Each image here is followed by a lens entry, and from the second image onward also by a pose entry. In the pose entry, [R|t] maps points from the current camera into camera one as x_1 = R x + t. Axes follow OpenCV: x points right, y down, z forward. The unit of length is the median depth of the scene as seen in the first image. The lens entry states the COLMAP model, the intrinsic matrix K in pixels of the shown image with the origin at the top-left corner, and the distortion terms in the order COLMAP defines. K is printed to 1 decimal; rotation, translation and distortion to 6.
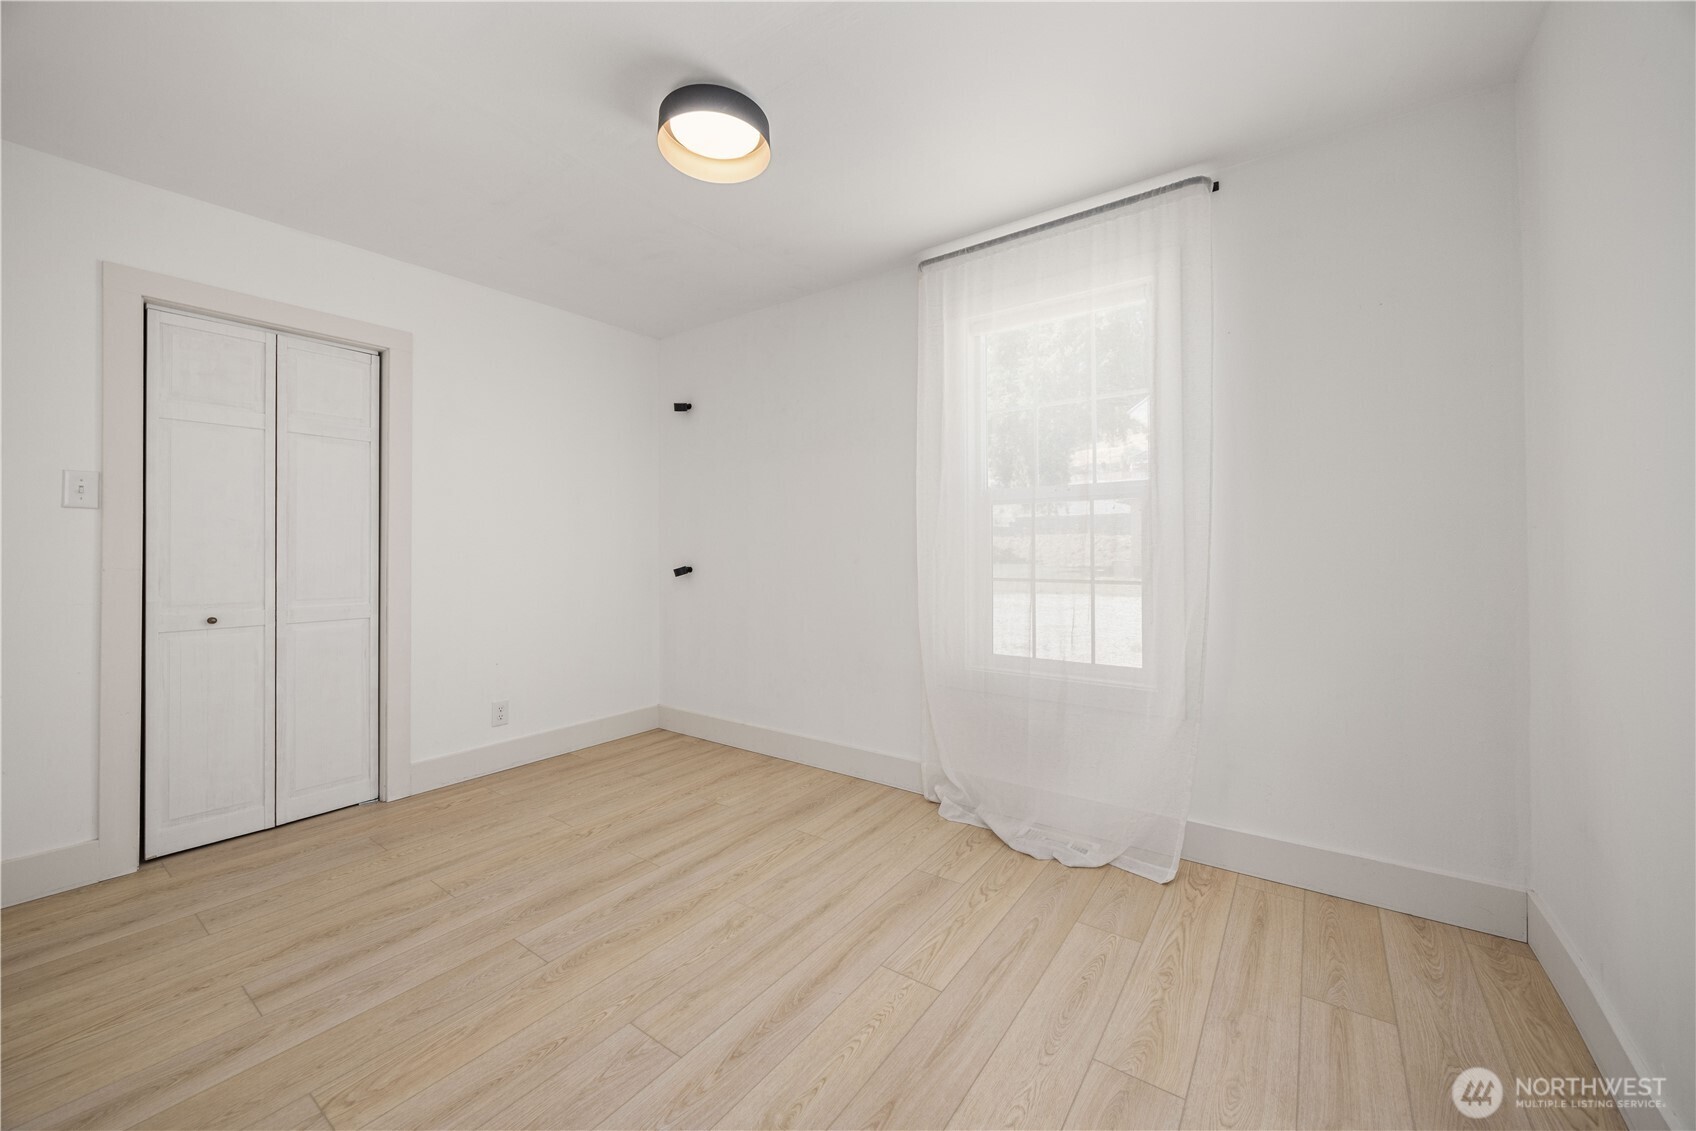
lens RADIAL K [[650.8, 0, 839.6], [0, 650.8, 552.3], [0, 0, 1]] dist [-0.001736, -0.000841]
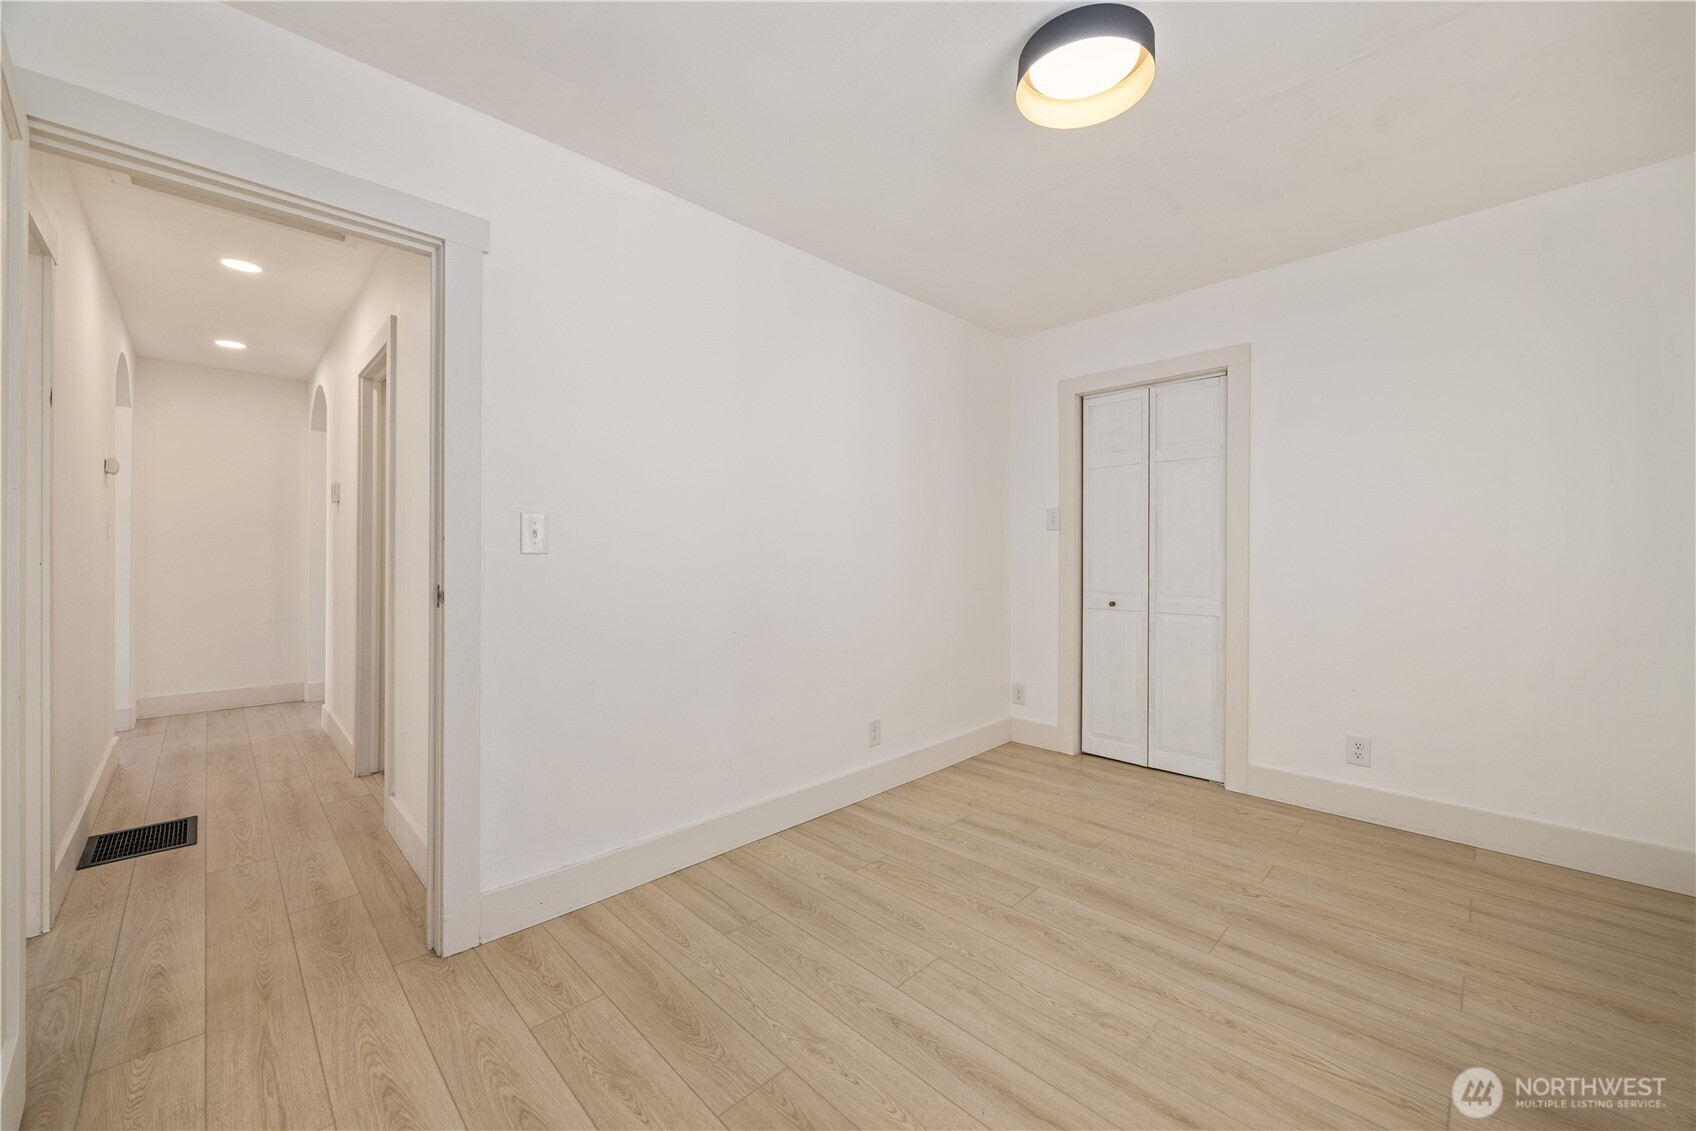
lens RADIAL K [[650.8, 0, 839.9], [0, 650.8, 558.2], [0, 0, 1]] dist [-0.001736, -0.000841]
pose [[-0.167938, 0.009141, -0.985755, 0.550853], [-0.003108, 0.999947, 0.009802, -0.007469], [0.985793, 0.004710, -0.167901, 0.648890]]
